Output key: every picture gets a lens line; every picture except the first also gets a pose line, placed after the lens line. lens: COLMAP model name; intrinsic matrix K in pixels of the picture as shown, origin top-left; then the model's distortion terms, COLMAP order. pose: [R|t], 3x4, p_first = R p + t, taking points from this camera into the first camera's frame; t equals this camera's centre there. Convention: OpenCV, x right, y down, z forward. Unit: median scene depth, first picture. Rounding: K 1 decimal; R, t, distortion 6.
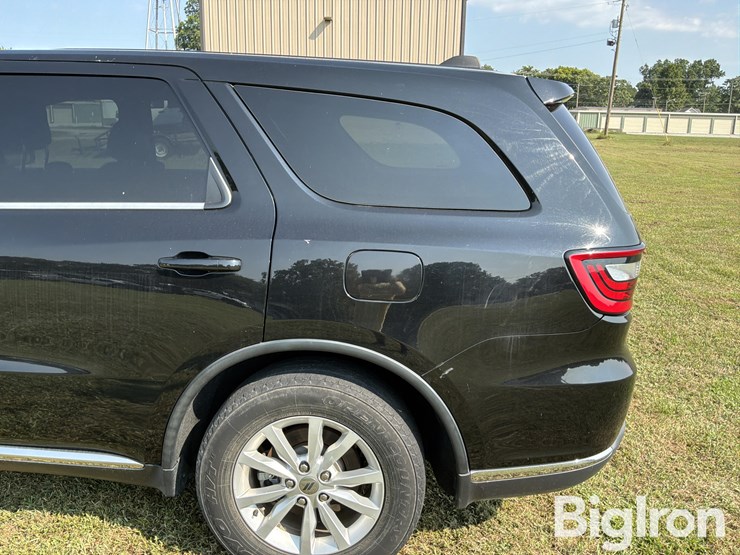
lens RADIAL K [[626.7, 0, 386.9], [0, 626.7, 278.2], [0, 0, 1]] dist [-0.010121, -0.014291]
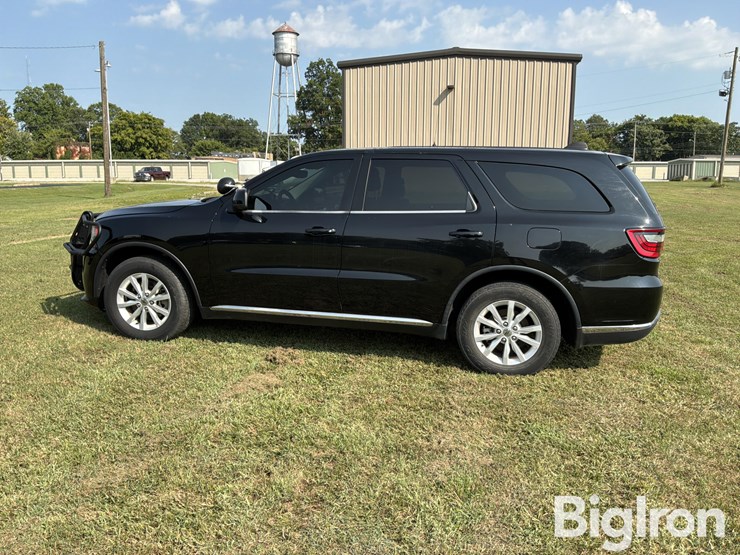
lens RADIAL K [[626.3, 0, 370.0], [0, 626.3, 277.5], [0, 0, 1]] dist [0.068337, -0.147827]
pose [[0.982640, 0.014589, -0.184947, -0.193766], [-0.029882, 0.996333, -0.080173, 0.326348], [0.183099, 0.084308, 0.979473, -1.336382]]
